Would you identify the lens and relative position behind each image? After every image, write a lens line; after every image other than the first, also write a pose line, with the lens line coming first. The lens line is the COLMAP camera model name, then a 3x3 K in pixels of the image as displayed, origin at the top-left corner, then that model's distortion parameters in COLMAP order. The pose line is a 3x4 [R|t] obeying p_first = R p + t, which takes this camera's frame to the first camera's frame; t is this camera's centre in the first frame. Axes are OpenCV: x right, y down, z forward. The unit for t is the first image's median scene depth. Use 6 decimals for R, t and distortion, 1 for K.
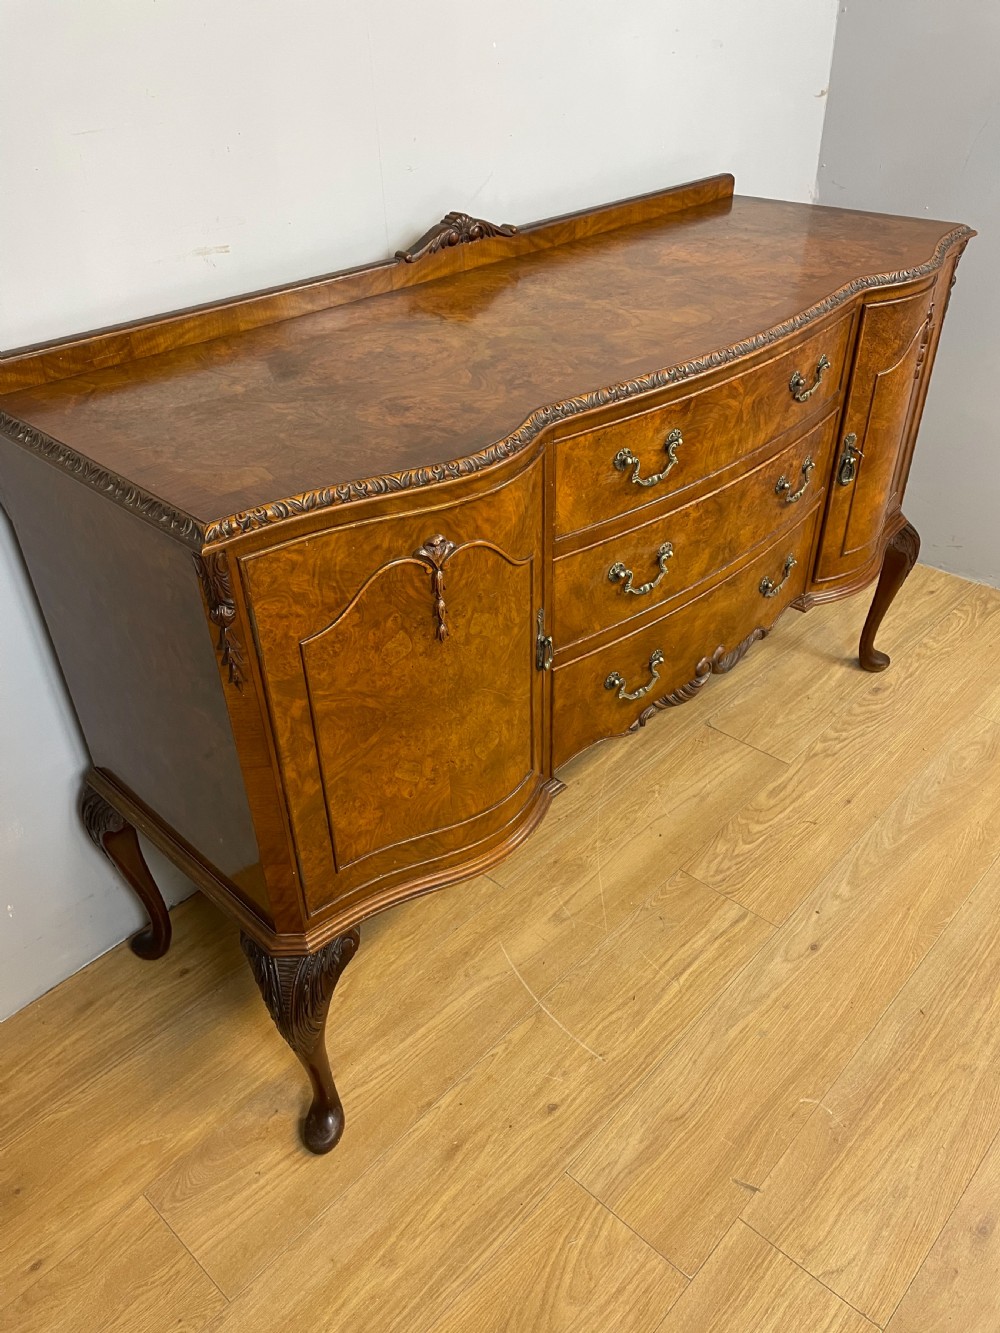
lens RADIAL K [[1015.4, 0, 497.5], [0, 1015.4, 660.7], [0, 0, 1]] dist [0.088332, -0.113209]
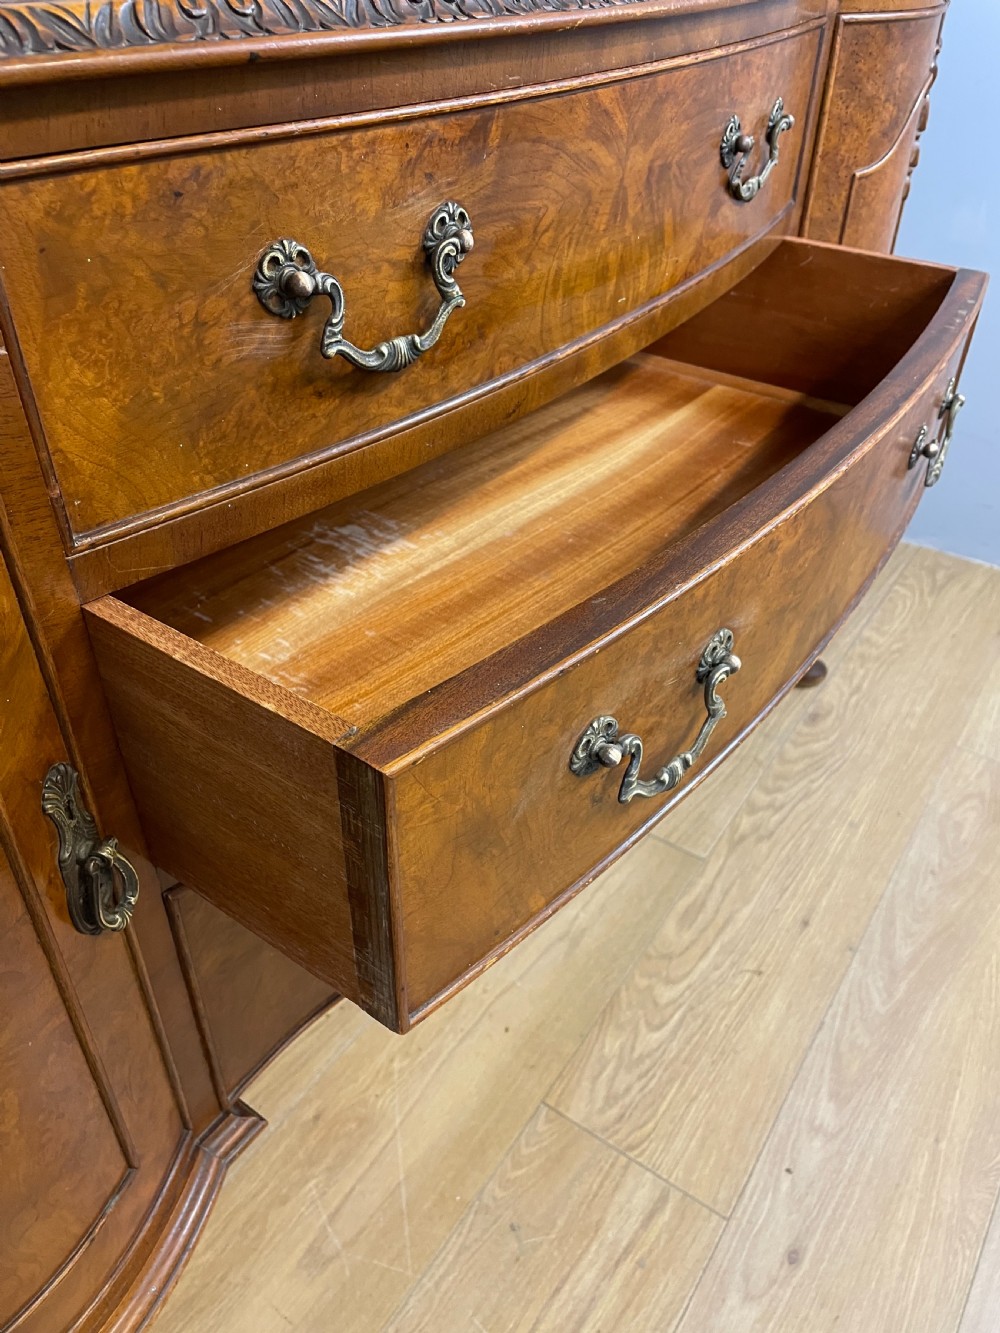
lens RADIAL K [[1015.4, 0, 516.4], [0, 1015.4, 653.9], [0, 0, 1]] dist [0.088332, -0.113209]
pose [[0.985301, -0.066127, 0.157511, 0.118289], [0.061082, 0.997459, 0.036659, -0.077926], [-0.159535, -0.026499, 0.986837, 0.586940]]
